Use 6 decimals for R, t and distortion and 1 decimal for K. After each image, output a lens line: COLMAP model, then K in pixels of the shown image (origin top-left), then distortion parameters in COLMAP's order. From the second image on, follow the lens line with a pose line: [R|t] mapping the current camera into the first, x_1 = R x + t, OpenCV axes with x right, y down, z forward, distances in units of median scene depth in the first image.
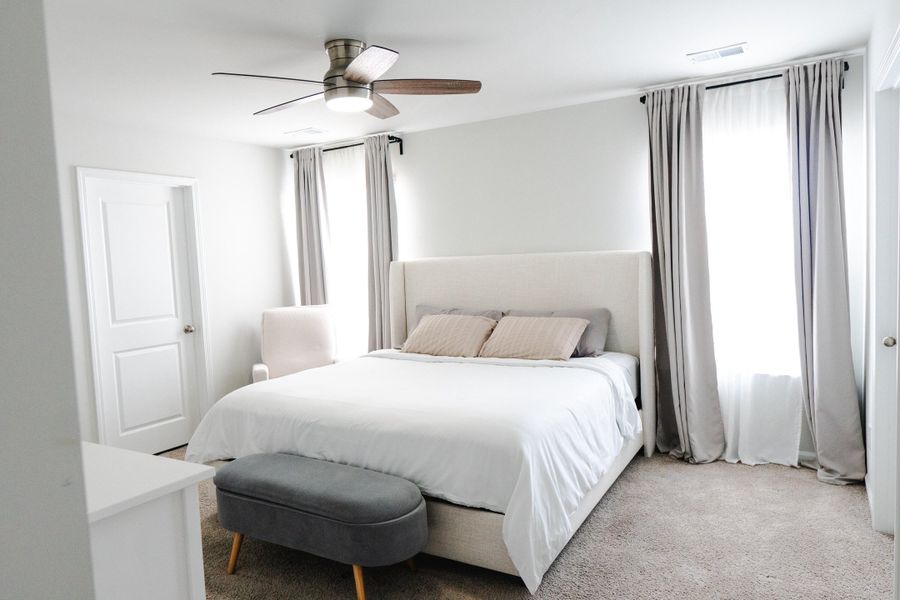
lens RADIAL K [[587.2, 0, 448.2], [0, 587.2, 305.7], [0, 0, 1]] dist [-0.032626, -0.002705]
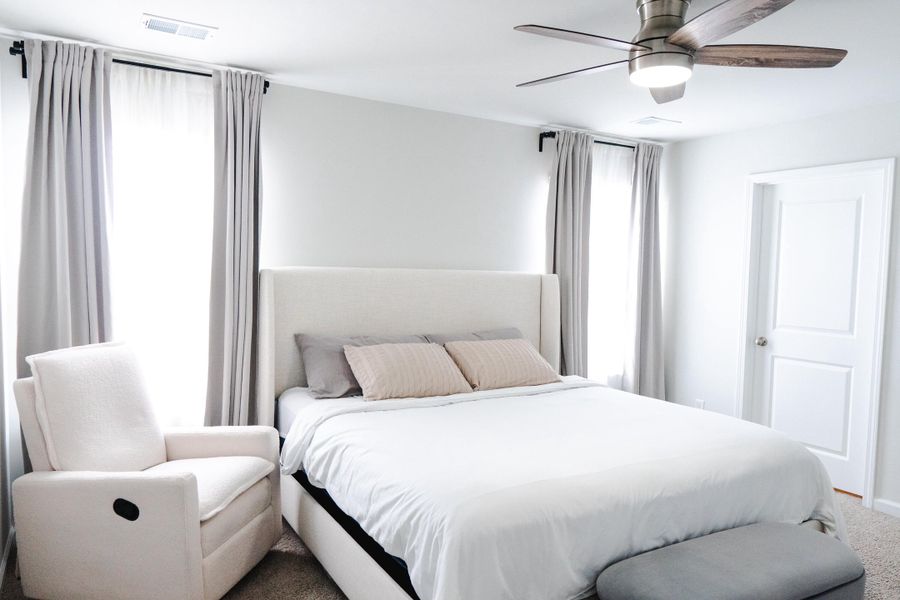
lens RADIAL K [[637.7, 0, 447.9], [0, 637.7, 292.4], [0, 0, 1]] dist [0.046097, -0.000009]
pose [[0.474360, 0.001137, 0.880330, -0.674307], [0.021294, 0.999692, -0.012766, -0.039701], [-0.880074, 0.024802, 0.474189, 0.507988]]
